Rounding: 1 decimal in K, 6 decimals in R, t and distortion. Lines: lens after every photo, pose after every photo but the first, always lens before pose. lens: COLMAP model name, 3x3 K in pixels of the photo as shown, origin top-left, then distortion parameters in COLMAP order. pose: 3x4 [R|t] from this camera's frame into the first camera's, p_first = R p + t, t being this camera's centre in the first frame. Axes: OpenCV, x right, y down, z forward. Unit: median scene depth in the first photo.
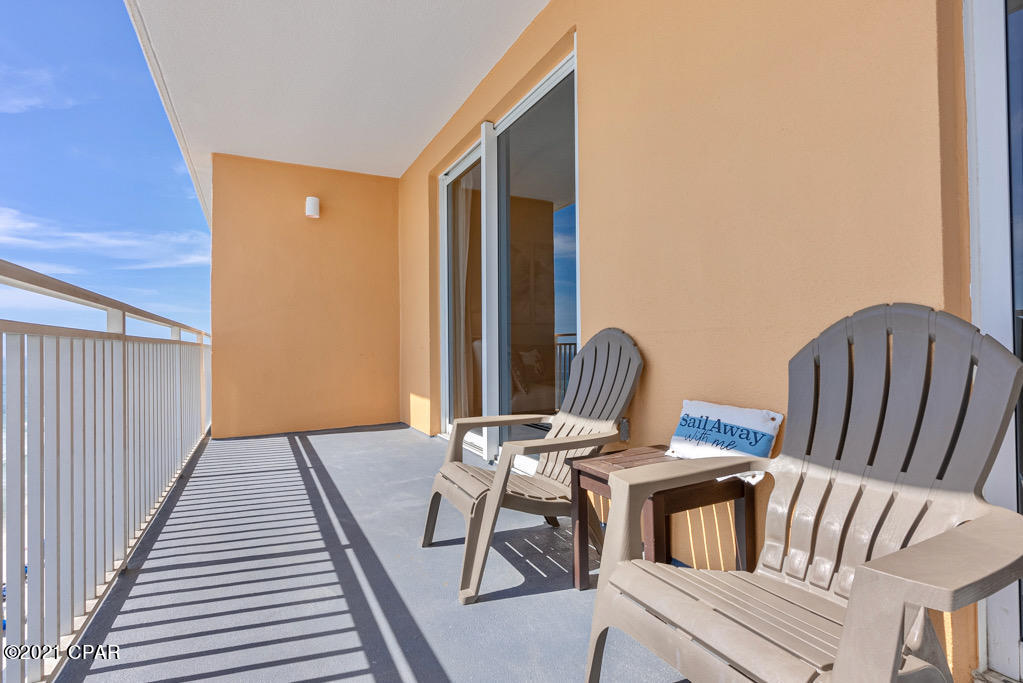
lens RADIAL K [[507.5, 0, 515.8], [0, 507.5, 344.4], [0, 0, 1]] dist [0.000422, 0.000915]
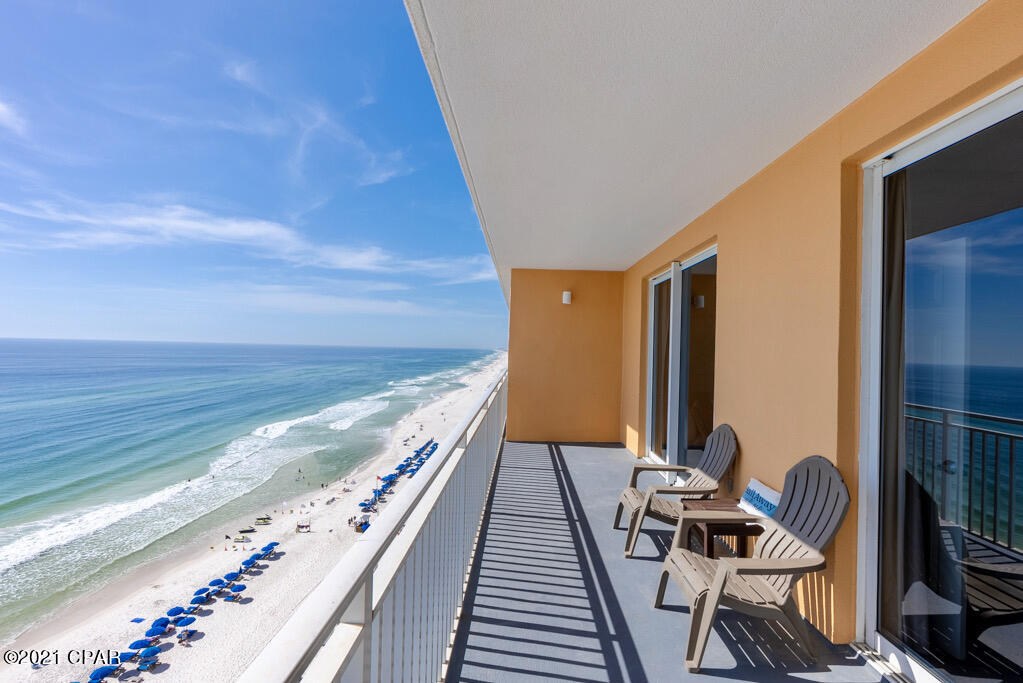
lens RADIAL K [[465.8, 0, 516.7], [0, 465.8, 342.3], [0, 0, 1]] dist [-0.000230, 0.000461]
pose [[0.884883, 0.026550, -0.465055, 0.271852], [-0.030766, 0.999526, -0.001479, -0.272838], [0.464795, 0.015617, 0.885280, -0.692135]]
